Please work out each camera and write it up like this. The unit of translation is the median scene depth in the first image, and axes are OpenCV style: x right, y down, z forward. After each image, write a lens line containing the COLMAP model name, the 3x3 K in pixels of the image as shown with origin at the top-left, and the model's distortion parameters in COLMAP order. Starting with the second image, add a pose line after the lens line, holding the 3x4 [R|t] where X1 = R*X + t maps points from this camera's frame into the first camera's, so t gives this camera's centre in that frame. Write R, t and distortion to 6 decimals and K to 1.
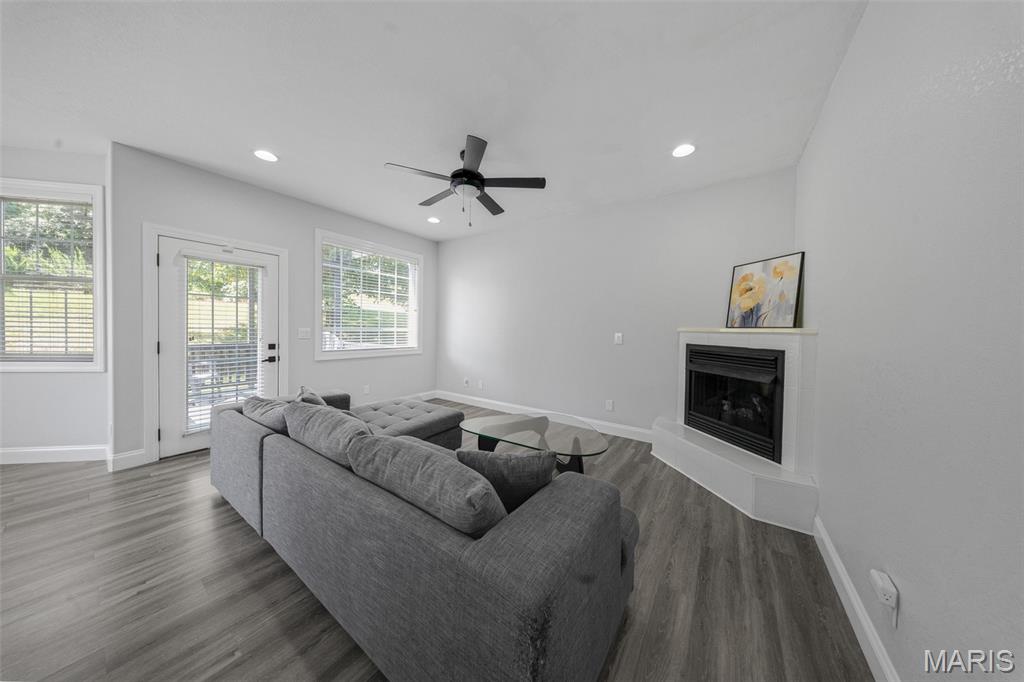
lens RADIAL K [[314.4, 0, 513.8], [0, 314.4, 335.9], [0, 0, 1]] dist [-0.001506, -0.000186]
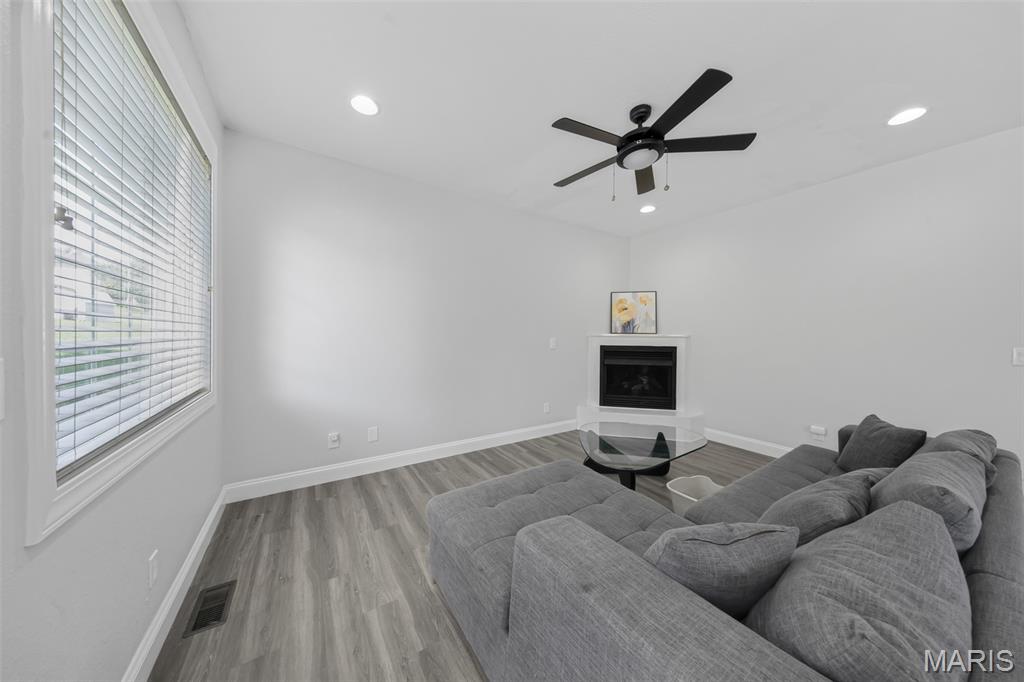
lens RADIAL K [[314.4, 0, 512.2], [0, 314.4, 338.8], [0, 0, 1]] dist [-0.001506, -0.000186]
pose [[0.380073, -0.027293, 0.924554, -0.897988], [0.019604, 0.999578, 0.021449, -0.043133], [-0.924749, 0.009973, 0.380448, 0.907499]]
